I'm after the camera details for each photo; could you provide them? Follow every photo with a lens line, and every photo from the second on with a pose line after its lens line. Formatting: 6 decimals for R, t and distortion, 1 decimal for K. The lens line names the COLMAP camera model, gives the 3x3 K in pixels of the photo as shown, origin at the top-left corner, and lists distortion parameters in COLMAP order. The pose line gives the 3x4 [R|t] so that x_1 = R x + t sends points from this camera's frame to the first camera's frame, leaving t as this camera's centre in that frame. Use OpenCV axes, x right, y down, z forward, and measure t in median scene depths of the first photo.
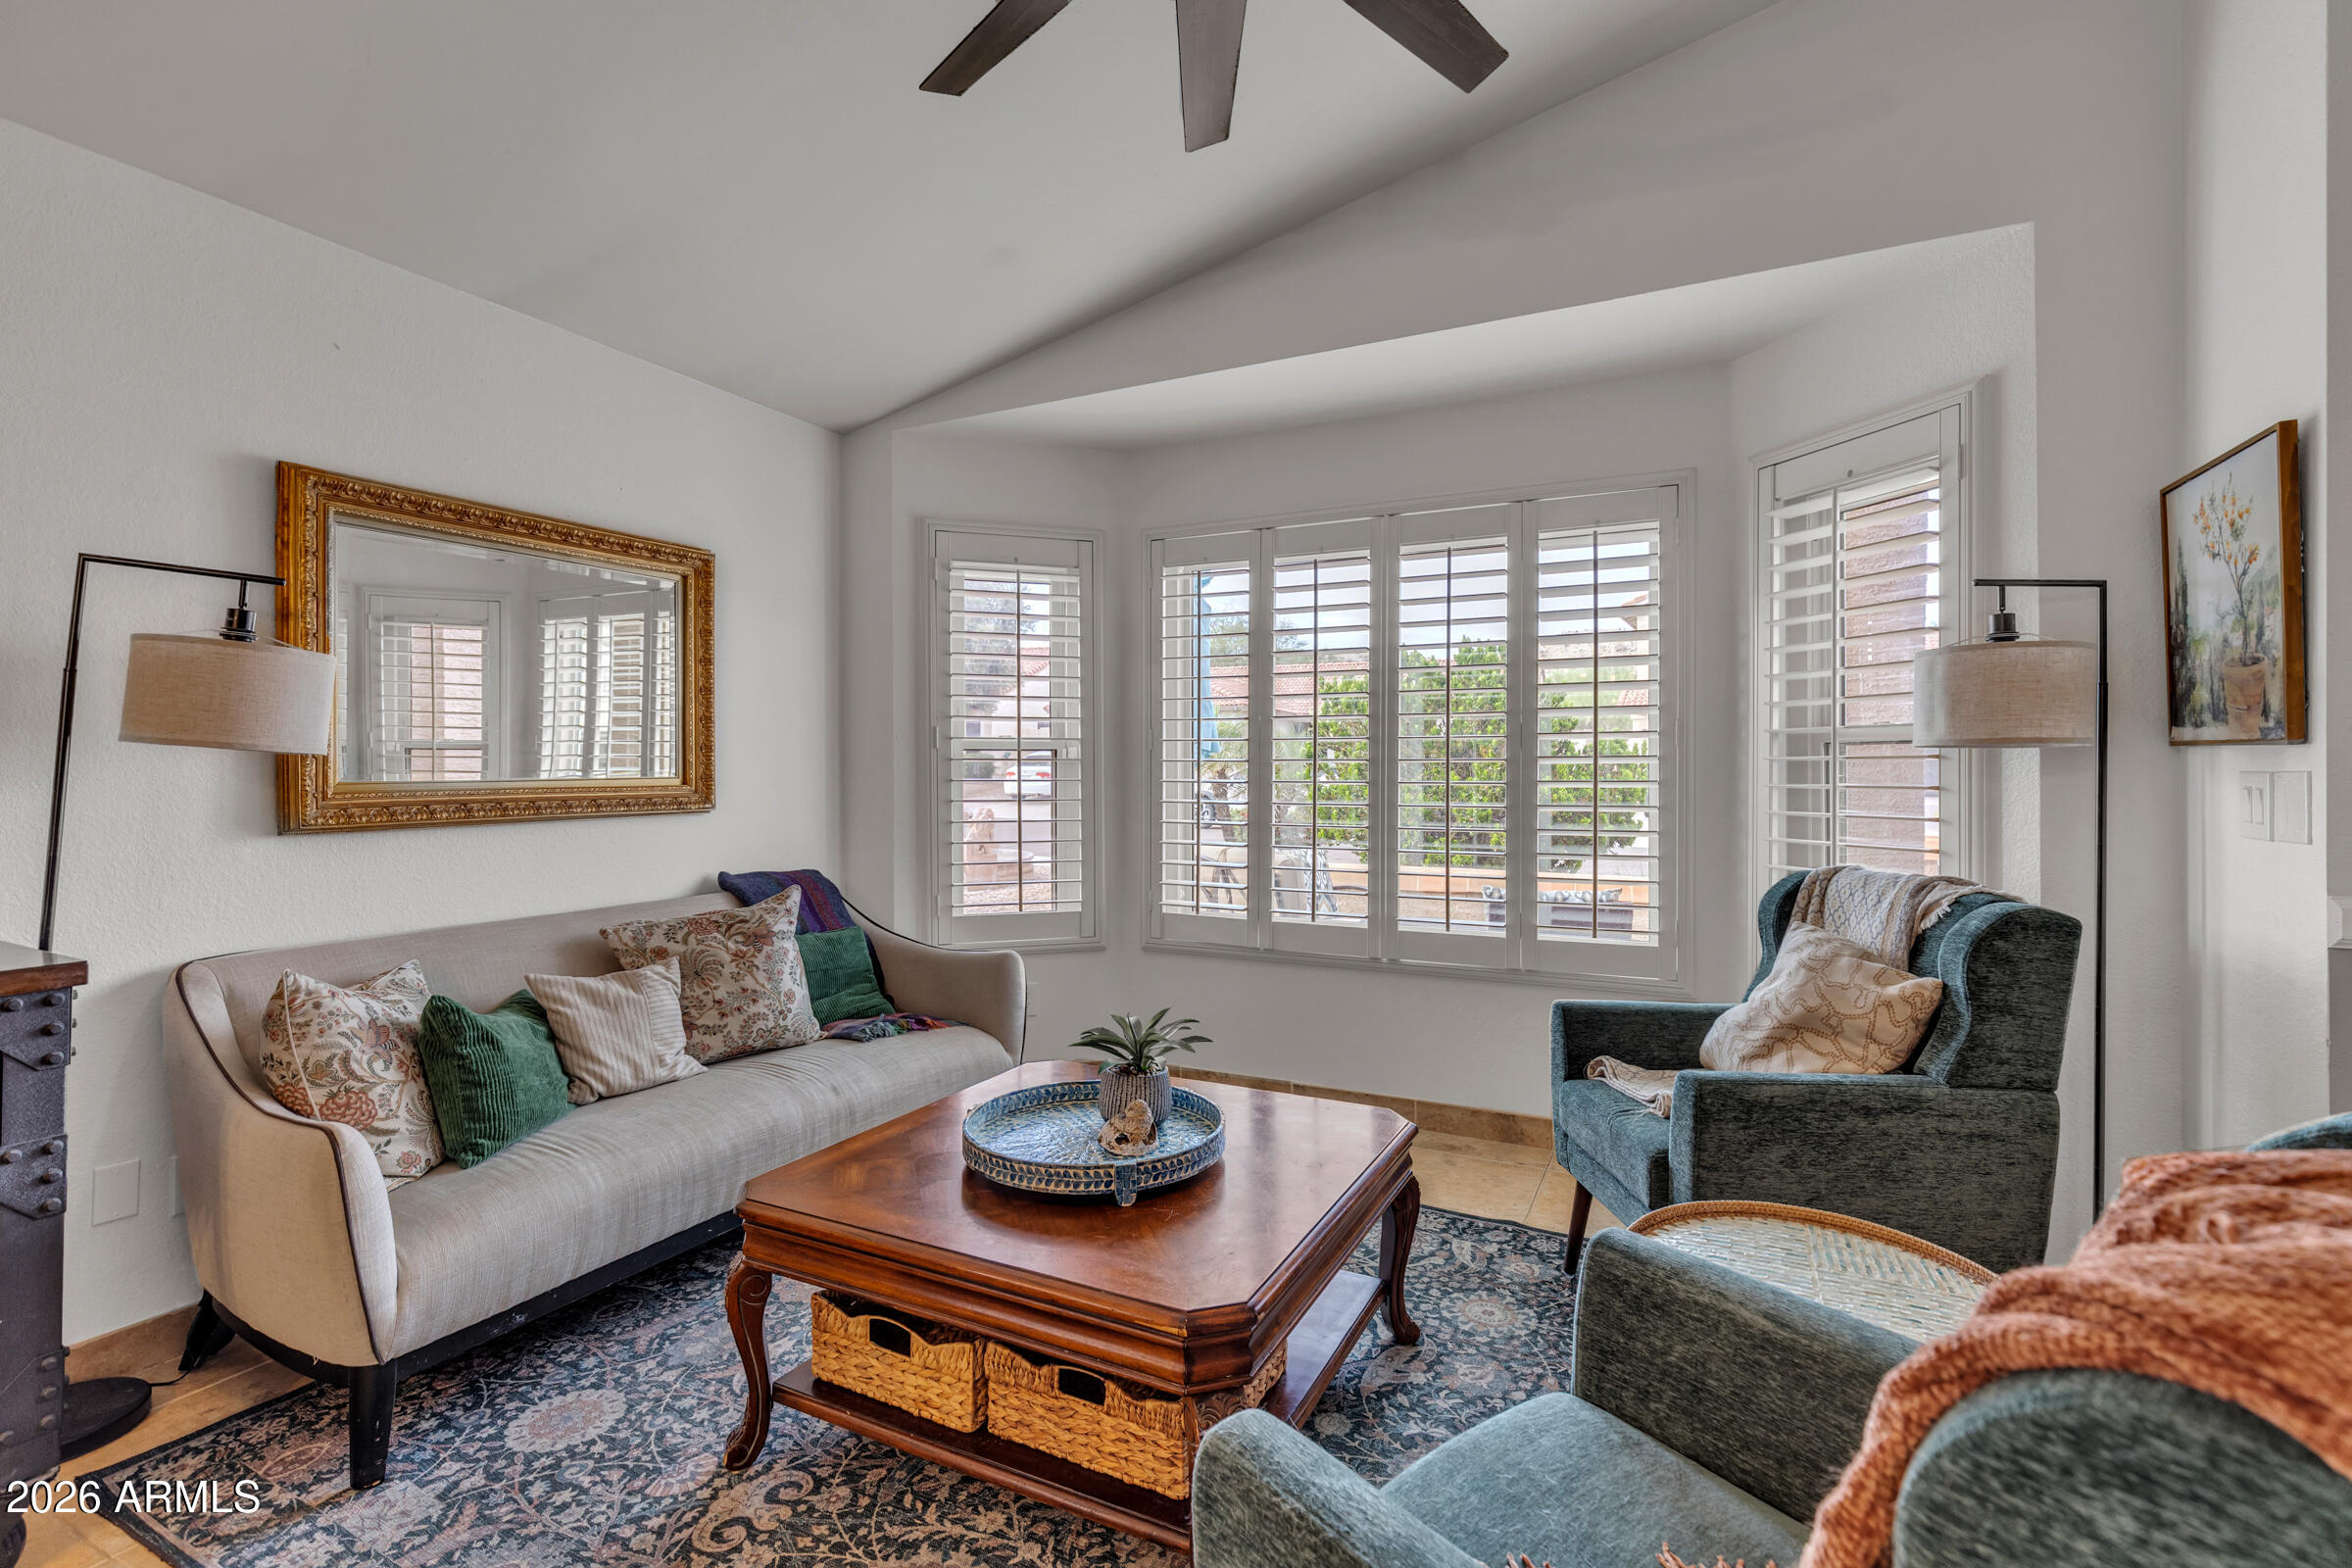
lens RADIAL K [[1078.8, 0, 1172.7], [0, 1078.8, 771.5], [0, 0, 1]] dist [-0.000624, 0.000040]
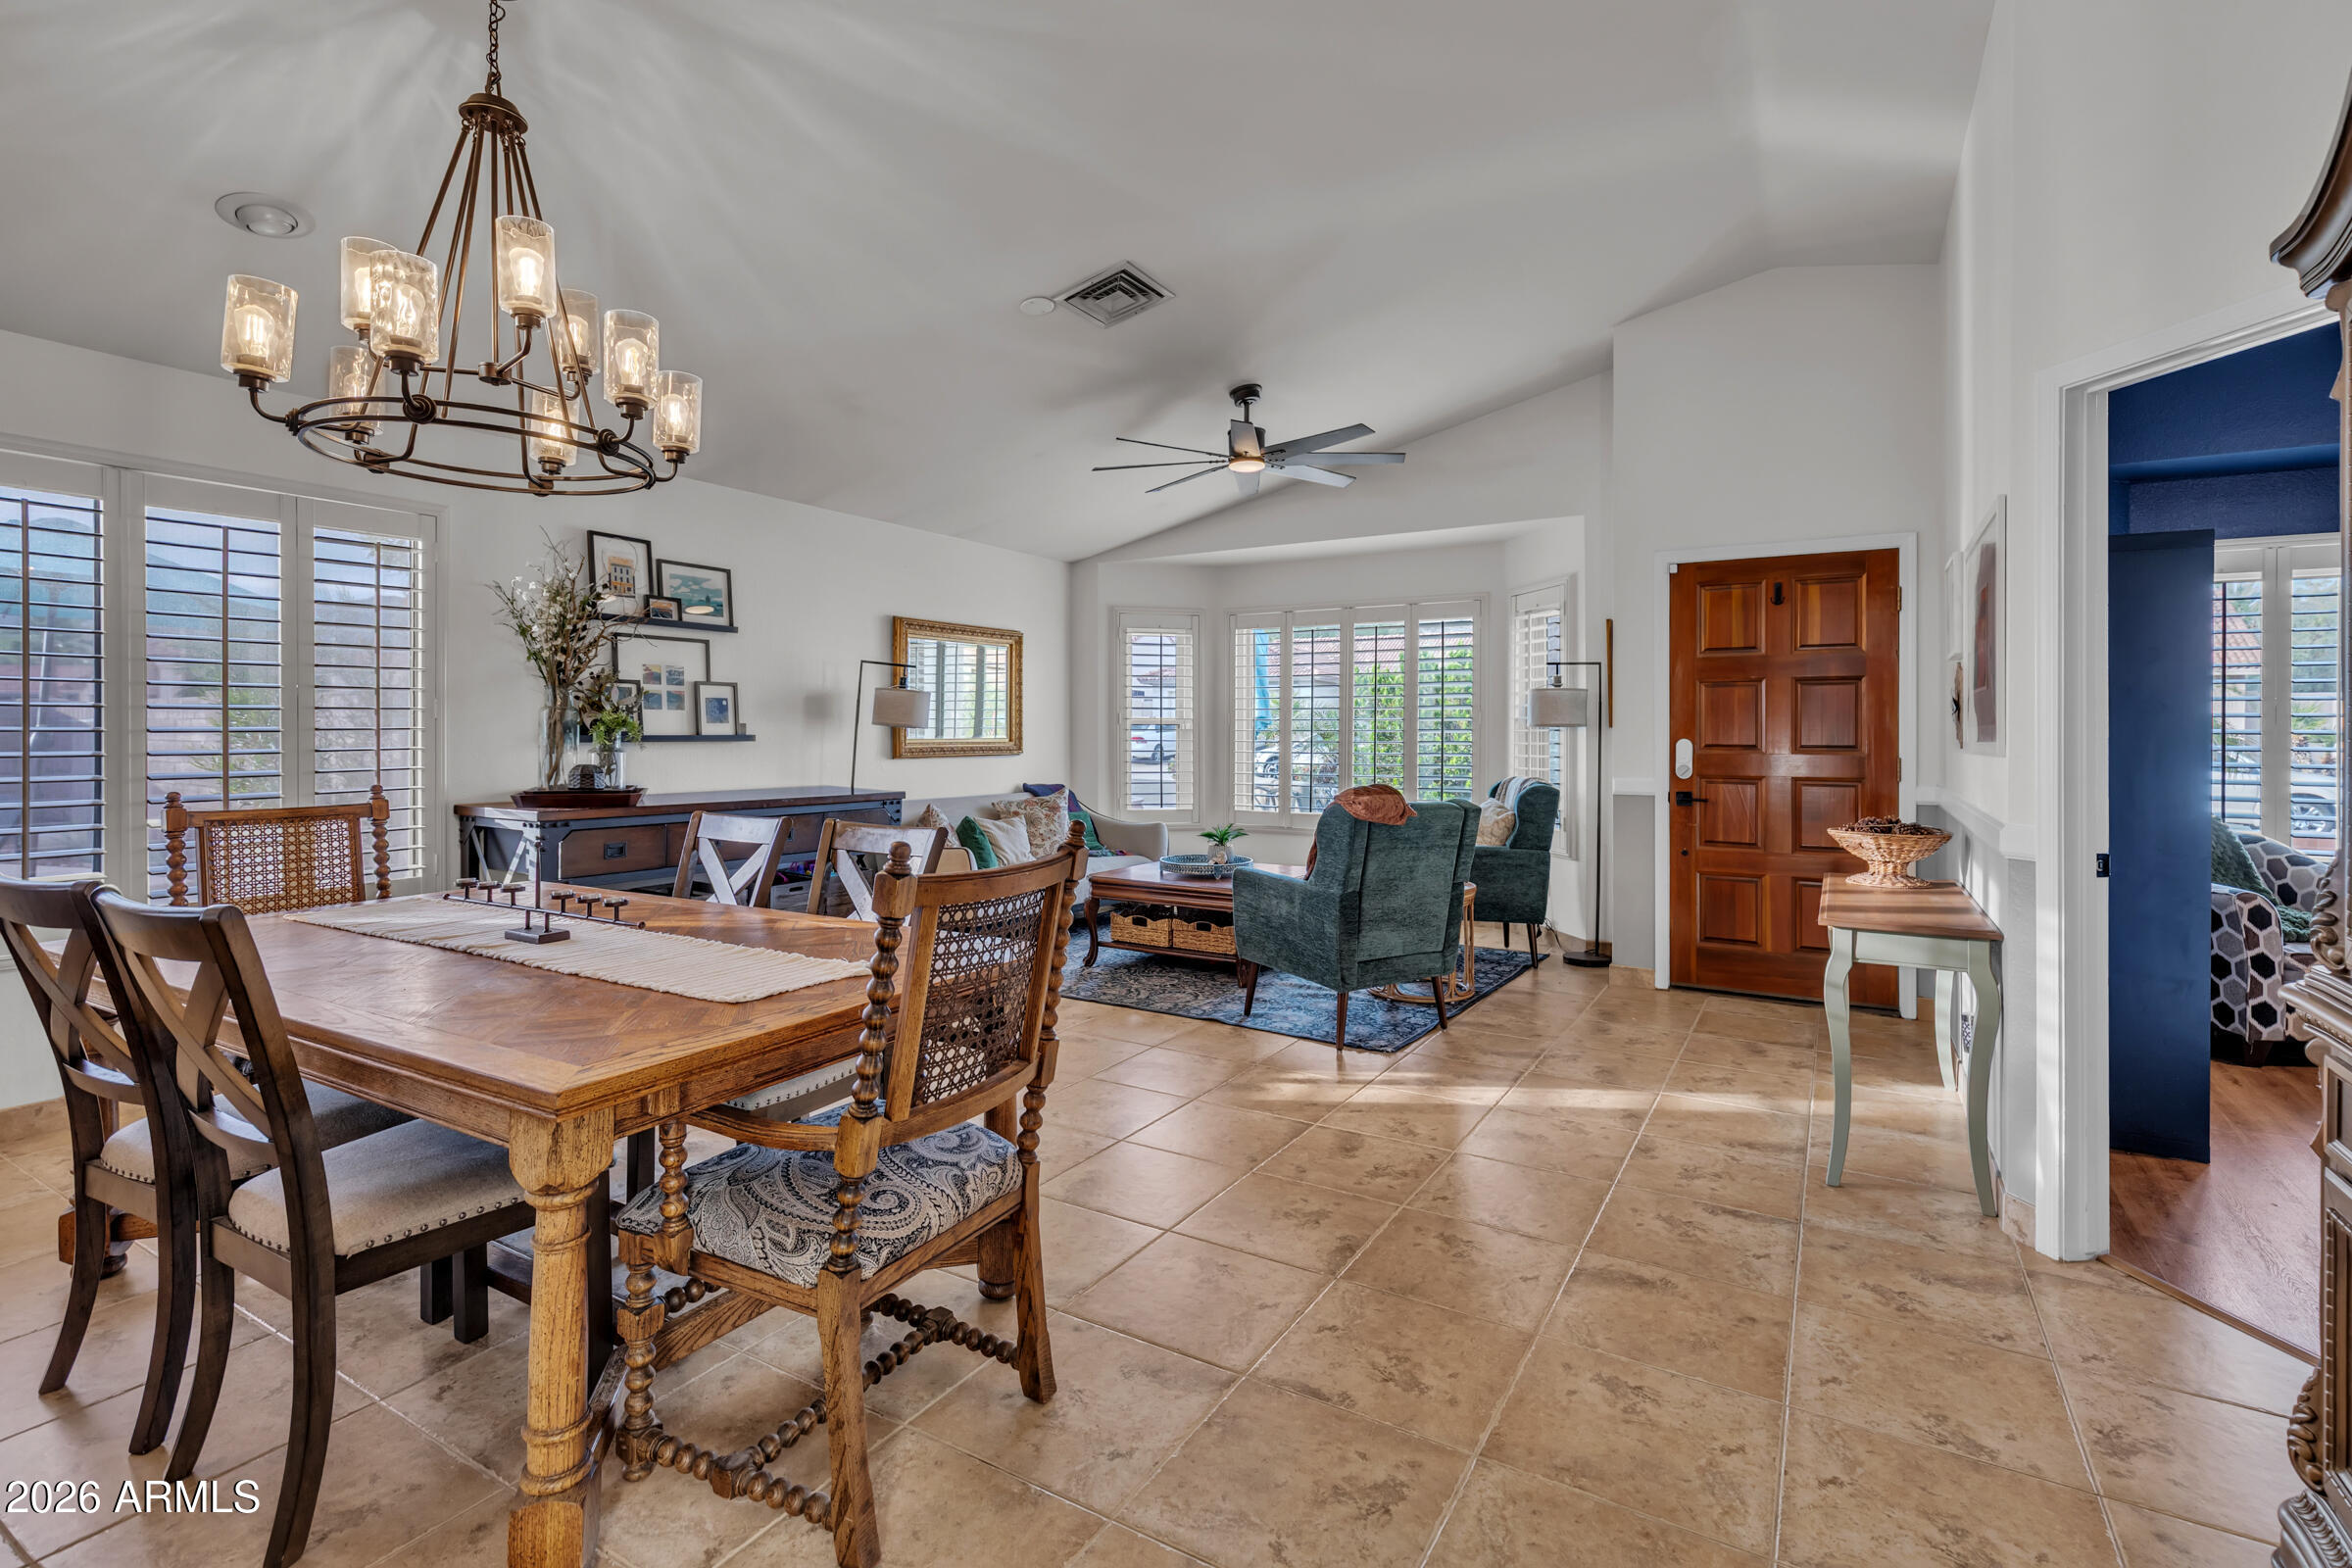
lens RADIAL K [[1078.8, 0, 1172.2], [0, 1078.8, 737.8], [0, 0, 1]] dist [-0.000624, 0.000040]
pose [[0.996900, 0.003752, -0.078592, 0.035210], [-0.003875, 0.999991, -0.001414, 0.006722], [0.078586, 0.001714, 0.996906, -1.094903]]
